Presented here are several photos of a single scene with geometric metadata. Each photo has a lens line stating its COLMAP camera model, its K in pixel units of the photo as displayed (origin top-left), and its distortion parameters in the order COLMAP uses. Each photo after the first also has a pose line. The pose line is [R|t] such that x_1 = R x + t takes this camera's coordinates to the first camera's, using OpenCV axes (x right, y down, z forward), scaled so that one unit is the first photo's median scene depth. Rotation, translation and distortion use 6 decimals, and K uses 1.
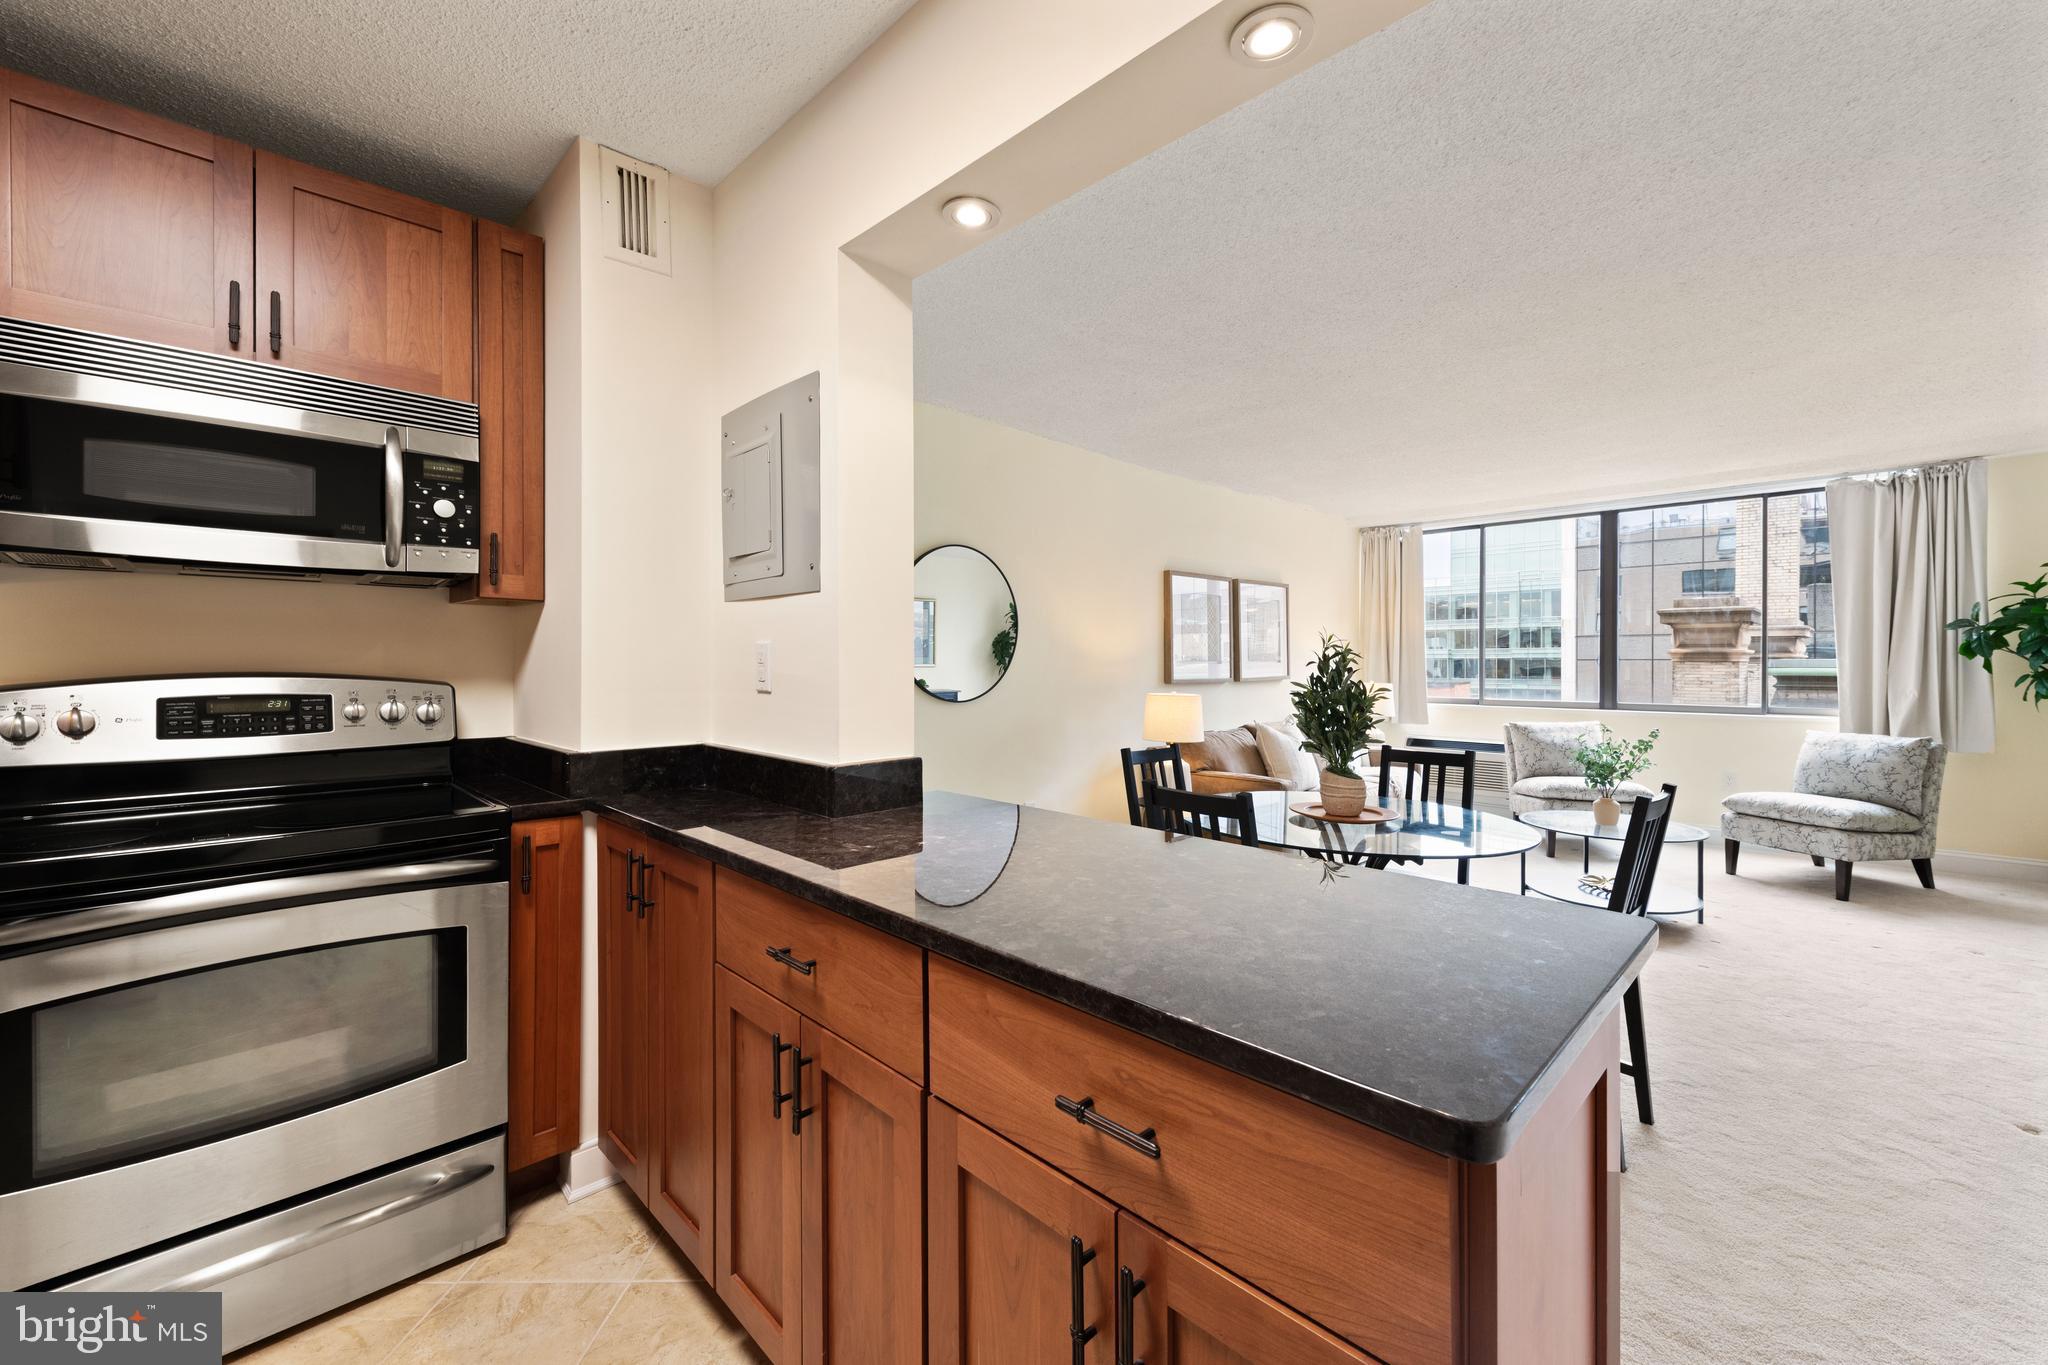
lens RADIAL K [[829.7, 0, 1038.6], [0, 829.7, 665.7], [0, 0, 1]] dist [0.012030, -0.003712]
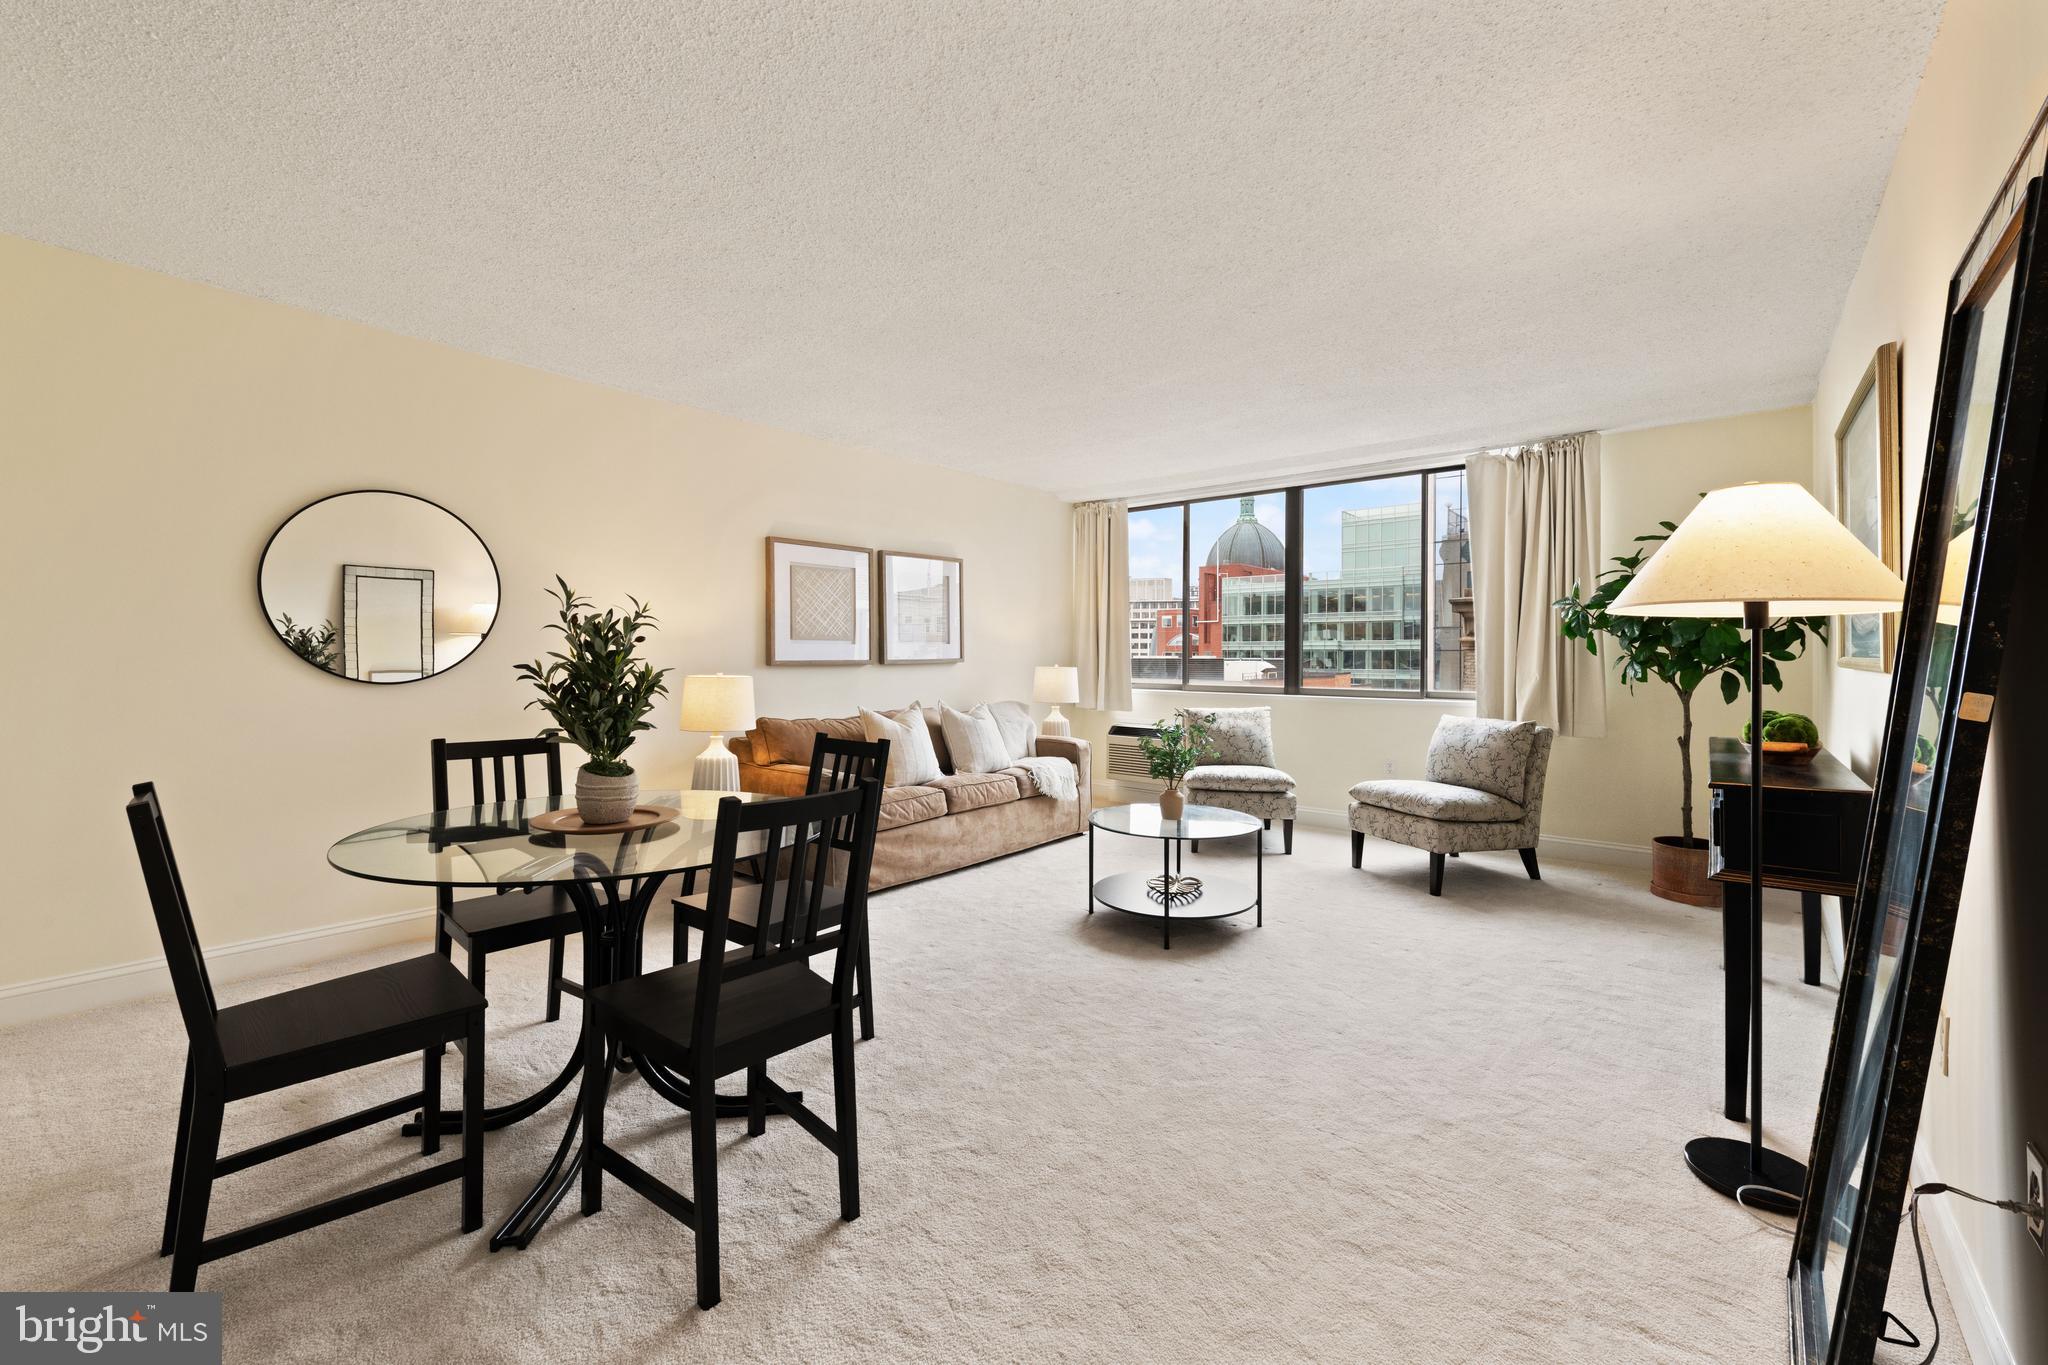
lens RADIAL K [[829.7, 0, 1038.0], [0, 829.7, 656.0], [0, 0, 1]] dist [0.012030, -0.003712]
pose [[0.995462, 0.002895, 0.095113, 0.922895], [-0.002873, 0.999996, -0.000372, 0.029308], [-0.095113, 0.000097, 0.995466, 0.238278]]
